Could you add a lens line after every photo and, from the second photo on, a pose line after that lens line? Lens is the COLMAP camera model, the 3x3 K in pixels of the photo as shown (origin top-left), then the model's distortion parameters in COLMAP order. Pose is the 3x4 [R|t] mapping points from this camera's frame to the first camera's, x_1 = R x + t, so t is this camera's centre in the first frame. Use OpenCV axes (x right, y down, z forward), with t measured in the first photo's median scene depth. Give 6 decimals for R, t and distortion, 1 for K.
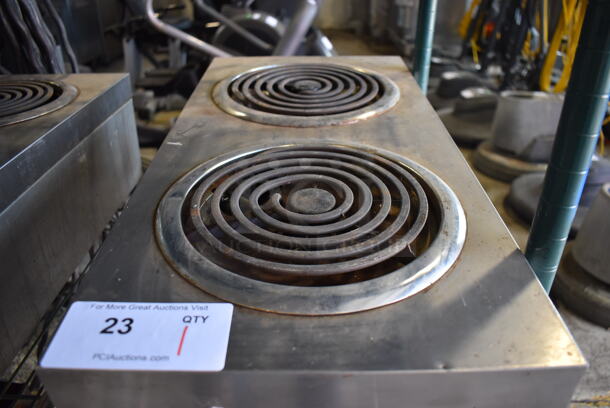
lens RADIAL K [[465.5, 0, 305.0], [0, 465.5, 204.0], [0, 0, 1]] dist [-0.098645, 0.005010]
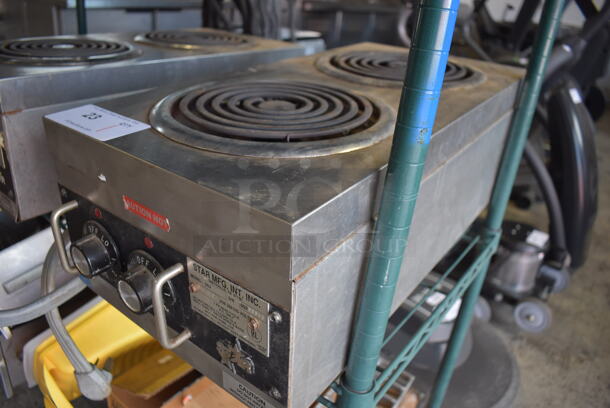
lens RADIAL K [[465.5, 0, 305.0], [0, 465.5, 204.0], [0, 0, 1]] dist [-0.098645, 0.005010]
pose [[0.798489, 0.317668, -0.511373, 0.497835], [-0.360439, 0.932636, 0.016547, 0.117842], [0.482181, 0.171106, 0.859200, 0.018550]]
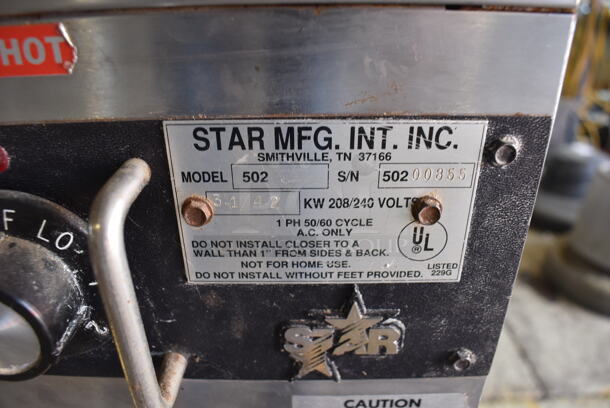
lens RADIAL K [[465.5, 0, 305.0], [0, 465.5, 204.0], [0, 0, 1]] dist [-0.098645, 0.005010]
pose [[0.999978, -0.006075, 0.002542, 0.152867], [0.006254, 0.996969, -0.077553, 0.297107], [-0.002063, 0.077567, 0.996985, 0.276582]]
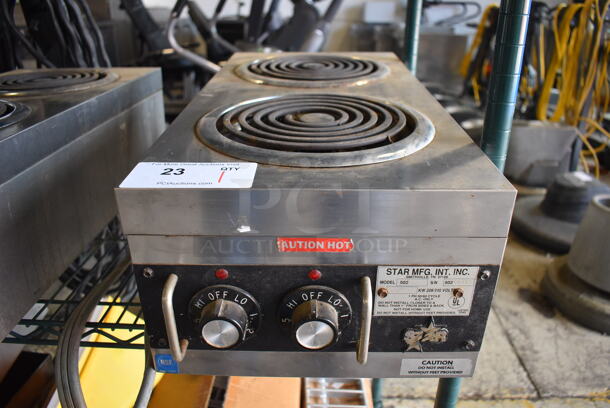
lens RADIAL K [[465.5, 0, 305.0], [0, 465.5, 204.0], [0, 0, 1]] dist [-0.098645, 0.005010]
pose [[0.999857, 0.009133, -0.014242, 0.002246], [-0.010458, 0.995334, -0.095916, 0.223570], [0.013300, 0.096051, 0.995288, -0.166550]]
